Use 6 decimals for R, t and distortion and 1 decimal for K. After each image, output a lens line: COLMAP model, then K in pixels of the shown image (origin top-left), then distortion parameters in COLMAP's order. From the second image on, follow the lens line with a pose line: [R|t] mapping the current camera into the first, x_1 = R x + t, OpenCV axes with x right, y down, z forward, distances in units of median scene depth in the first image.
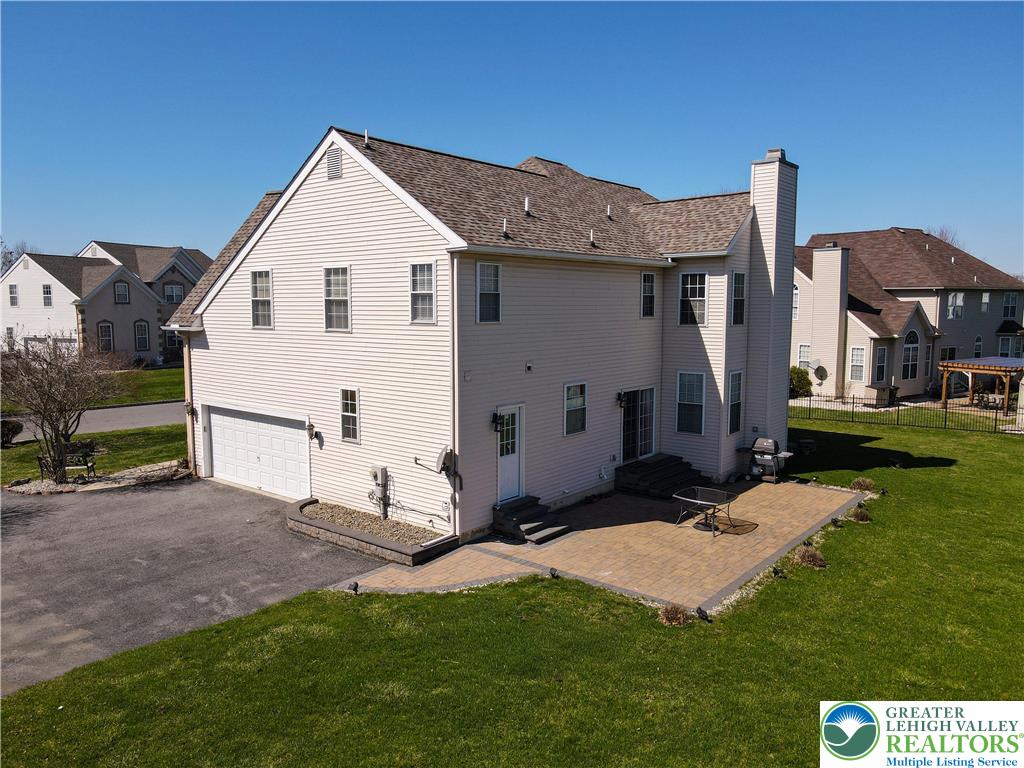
lens RADIAL K [[750.4, 0, 508.1], [0, 750.4, 380.9], [0, 0, 1]] dist [0.004857, 0.016866]
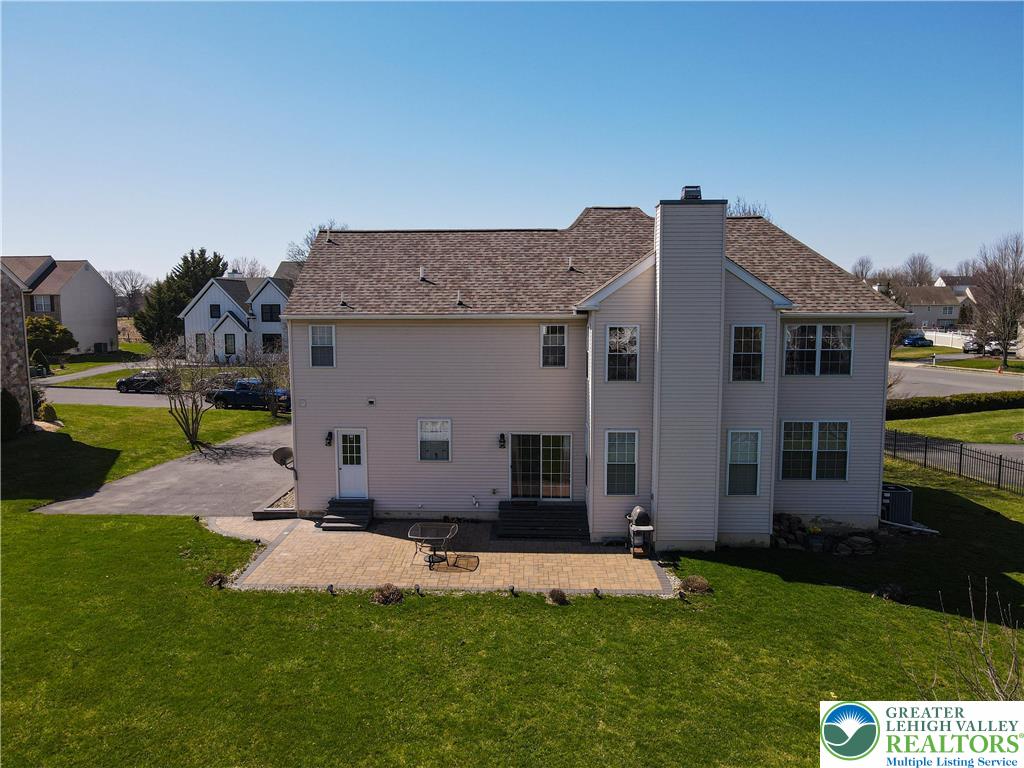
lens RADIAL K [[750.4, 0, 507.3], [0, 750.4, 381.5], [0, 0, 1]] dist [0.004857, 0.016866]
pose [[0.608024, 0.084131, -0.789448, 1.215854], [-0.082629, 0.995675, 0.042469, -0.129891], [0.789607, 0.039409, 0.612346, 0.387535]]
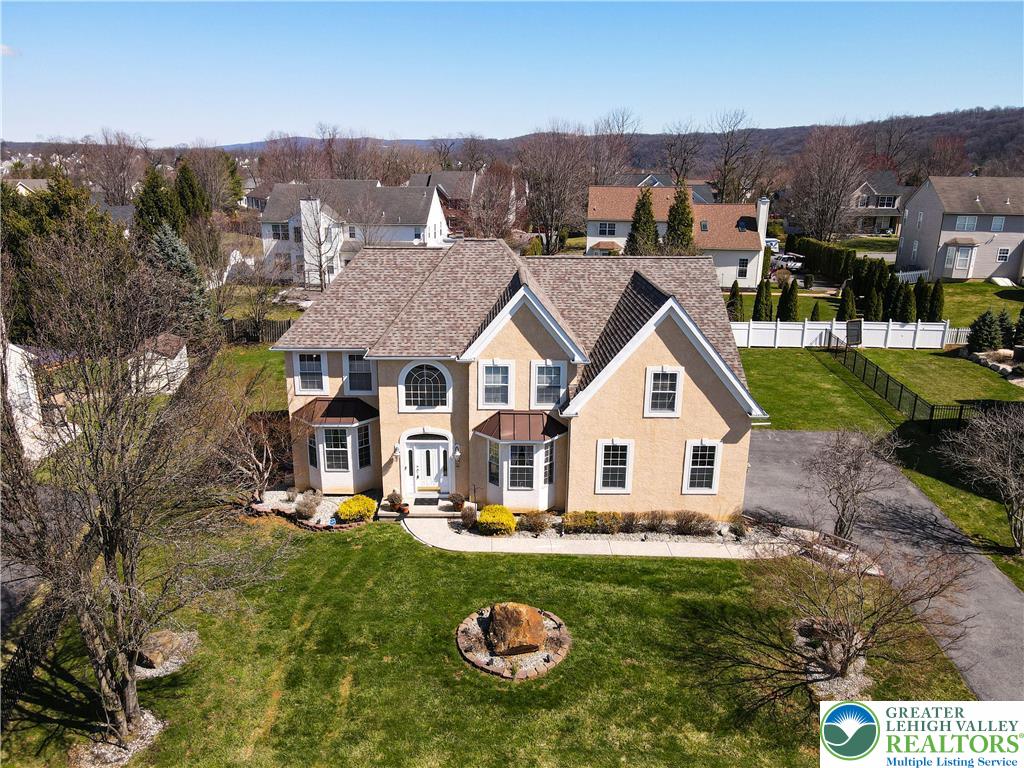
lens RADIAL K [[750.4, 0, 503.5], [0, 750.4, 383.7], [0, 0, 1]] dist [0.004857, 0.016866]
pose [[-0.637274, -0.226762, 0.736519, -1.391784], [0.077610, 0.931984, 0.354094, -0.762506], [-0.766719, 0.282816, -0.576330, 2.624204]]
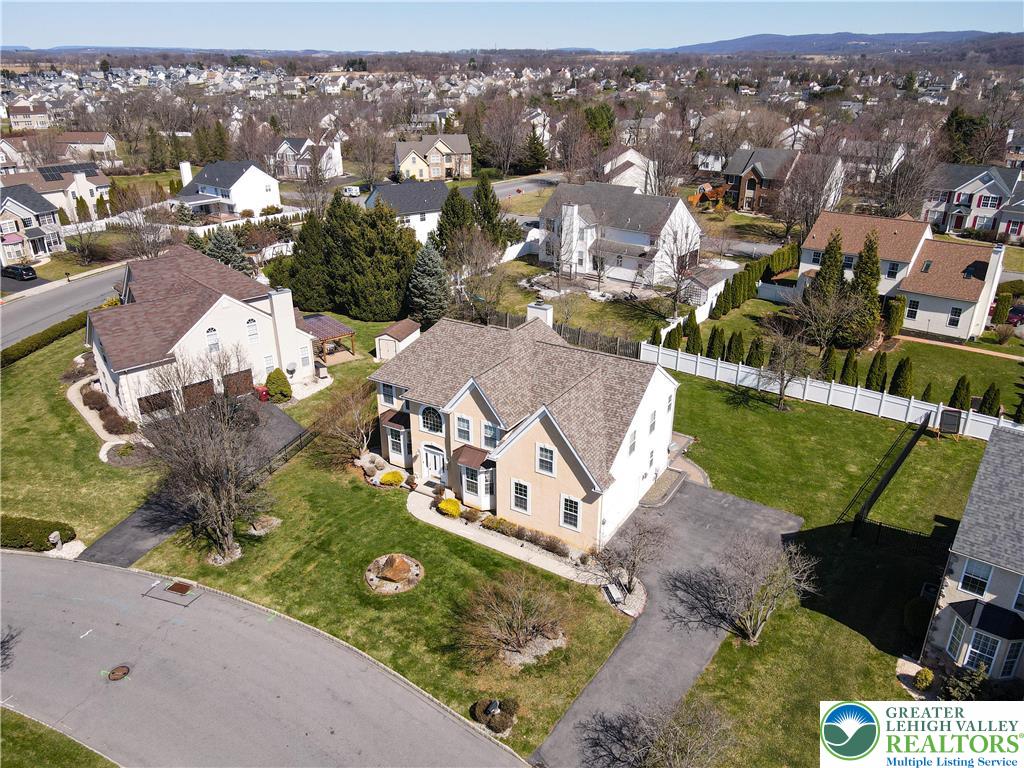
lens RADIAL K [[750.4, 0, 504.4], [0, 750.4, 388.9], [0, 0, 1]] dist [0.004857, 0.016866]
pose [[-0.129825, -0.401973, 0.906401, -2.557533], [0.112660, 0.902238, 0.416263, -1.404497], [-0.985116, 0.156157, -0.071847, 1.728314]]
